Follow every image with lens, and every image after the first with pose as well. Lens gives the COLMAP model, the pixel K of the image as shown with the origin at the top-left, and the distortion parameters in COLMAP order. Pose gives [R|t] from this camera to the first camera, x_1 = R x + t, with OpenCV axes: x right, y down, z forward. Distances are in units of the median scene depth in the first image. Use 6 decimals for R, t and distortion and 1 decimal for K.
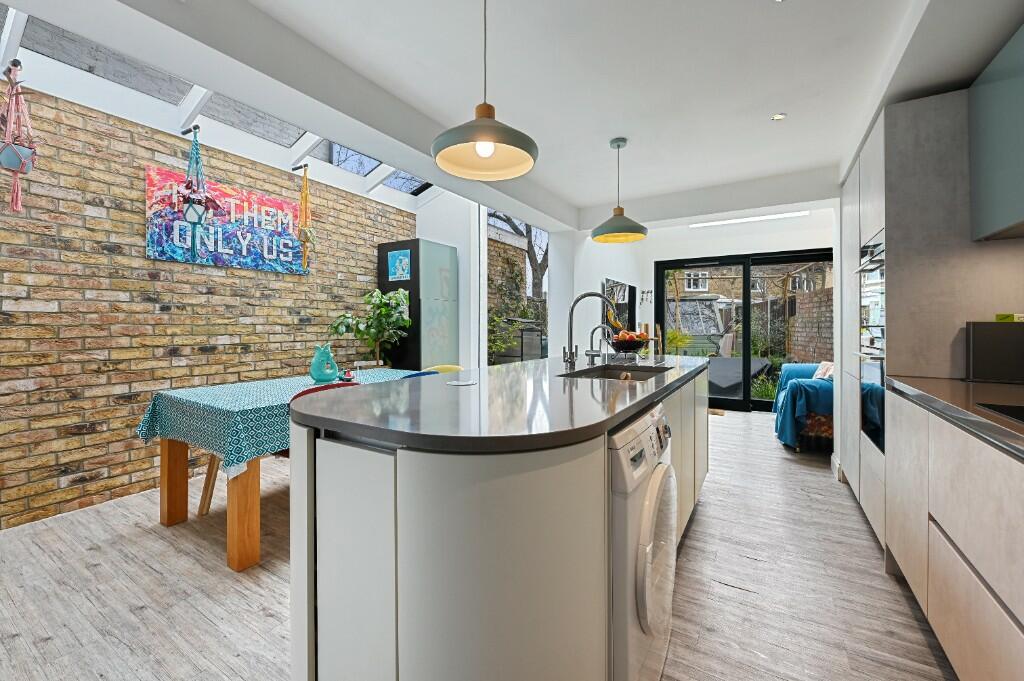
lens RADIAL K [[417.7, 0, 508.9], [0, 417.7, 324.4], [0, 0, 1]] dist [-0.008289, 0.000063]
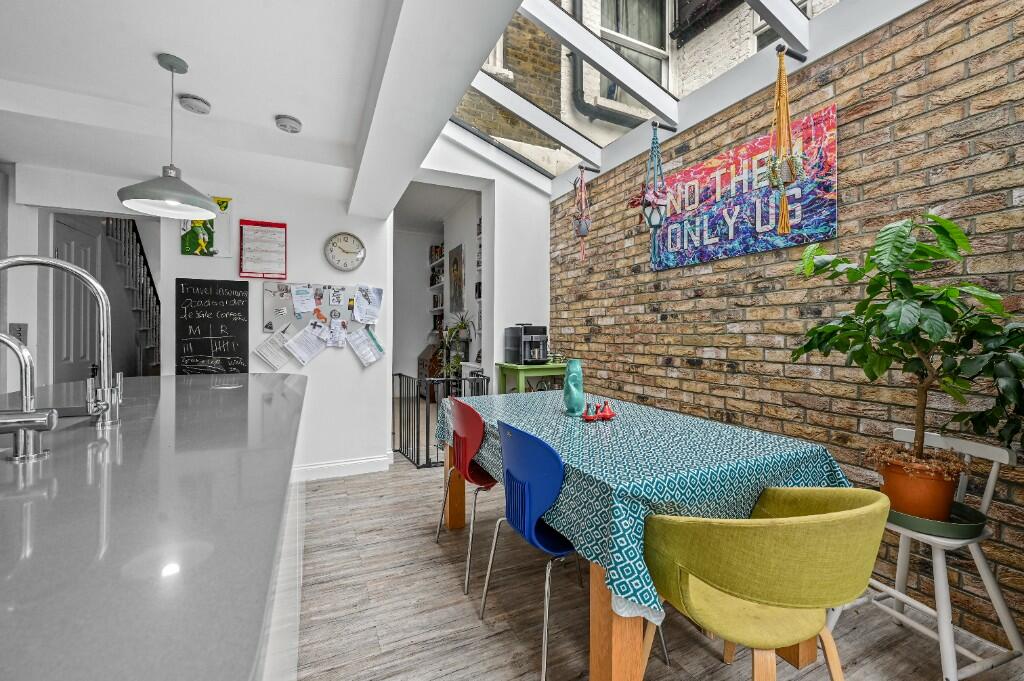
lens RADIAL K [[417.7, 0, 506.7], [0, 417.7, 335.3], [0, 0, 1]] dist [-0.008289, 0.000063]
pose [[-0.547465, 0.001011, -0.836828, 0.200452], [-0.002368, 0.999993, 0.002758, 0.002137], [0.836825, 0.003492, -0.547459, 1.121198]]
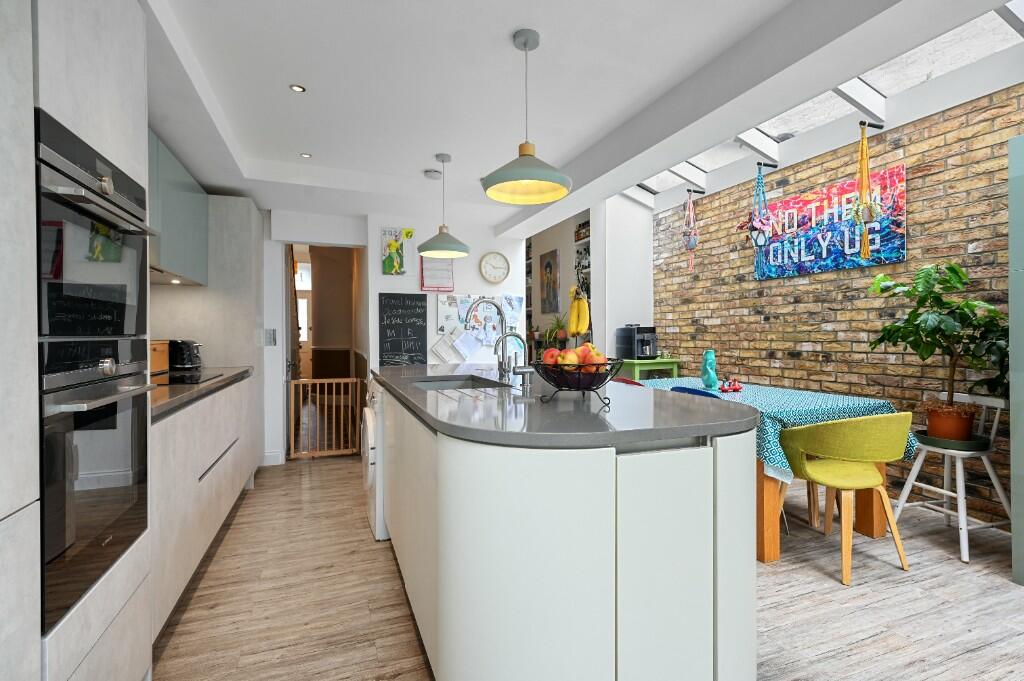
lens RADIAL K [[485.2, 0, 512.9], [0, 485.2, 336.5], [0, 0, 1]] dist [0.004112, 0.000189]
pose [[-0.606208, 0.007284, -0.795273, 0.694296], [0.007446, 0.999966, 0.003483, 0.003073], [0.795271, -0.003810, -0.606242, 1.156498]]
